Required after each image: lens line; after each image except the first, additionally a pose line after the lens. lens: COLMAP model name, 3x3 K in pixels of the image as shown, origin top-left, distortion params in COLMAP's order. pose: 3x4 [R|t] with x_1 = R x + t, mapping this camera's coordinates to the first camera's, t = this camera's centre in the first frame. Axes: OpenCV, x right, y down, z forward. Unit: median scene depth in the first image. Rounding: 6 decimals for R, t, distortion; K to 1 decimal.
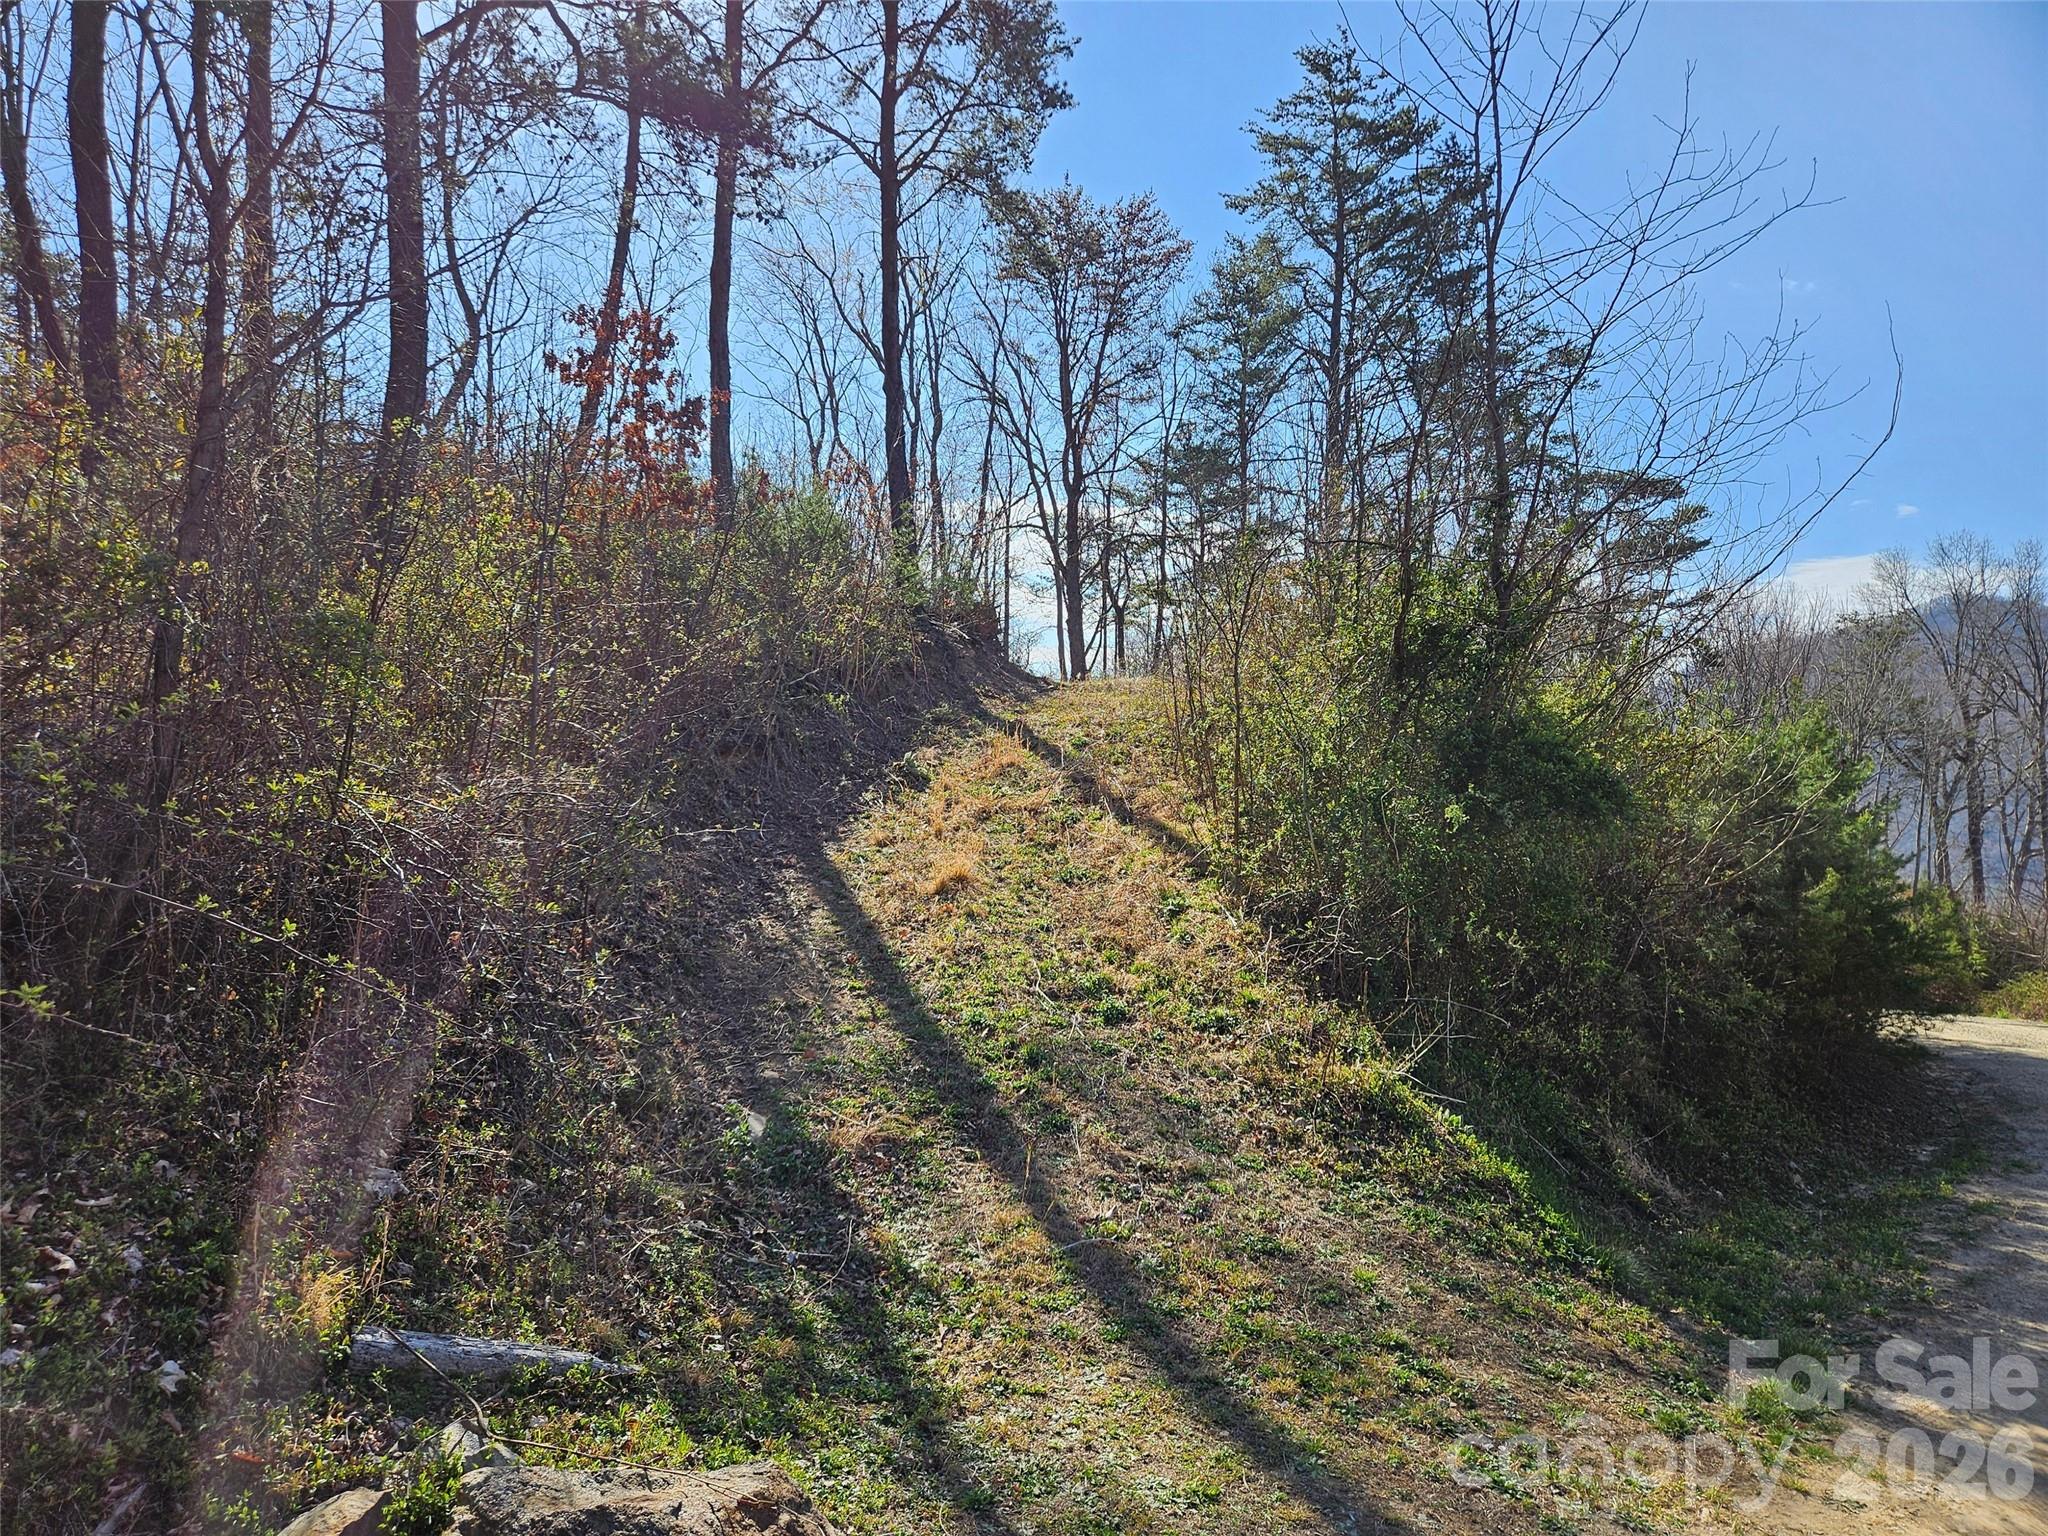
lens RADIAL K [[1356.4, 0, 1019.3], [0, 1356.4, 769.2], [0, 0, 1]] dist [0.062658, -0.051280]
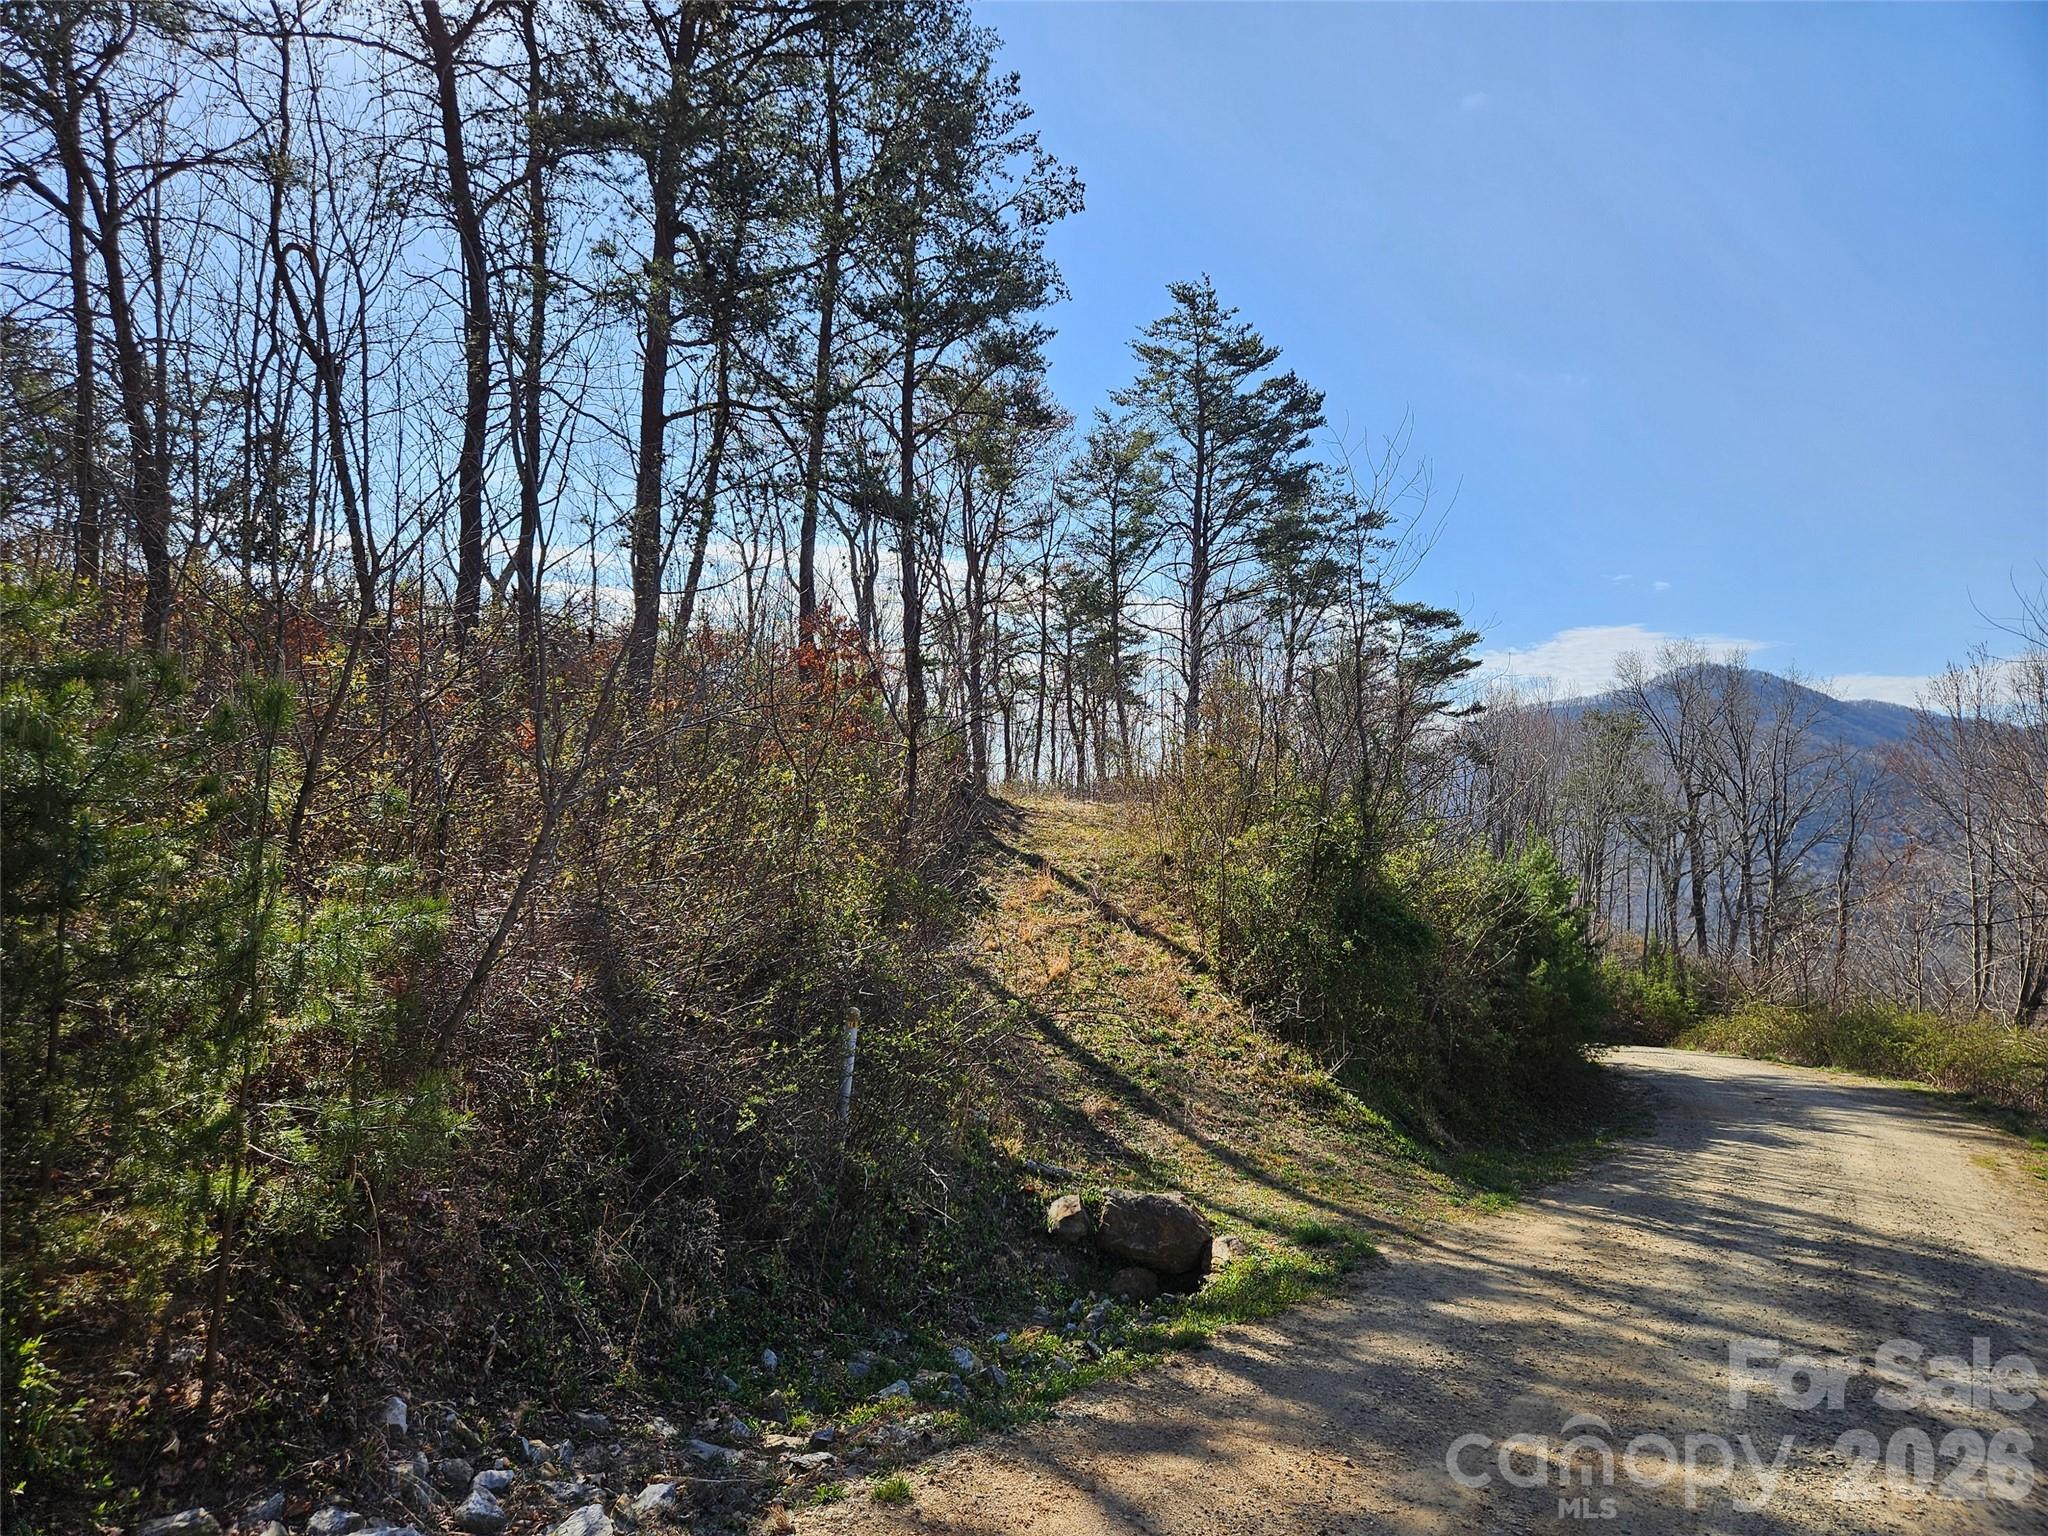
lens RADIAL K [[1356.4, 0, 1021.3], [0, 1356.4, 772.9], [0, 0, 1]] dist [0.062658, -0.051280]
pose [[0.990425, 0.013267, 0.137410, -0.097160], [-0.008750, 0.999403, -0.033418, -0.033631], [-0.137772, 0.031896, 0.989950, -0.203638]]
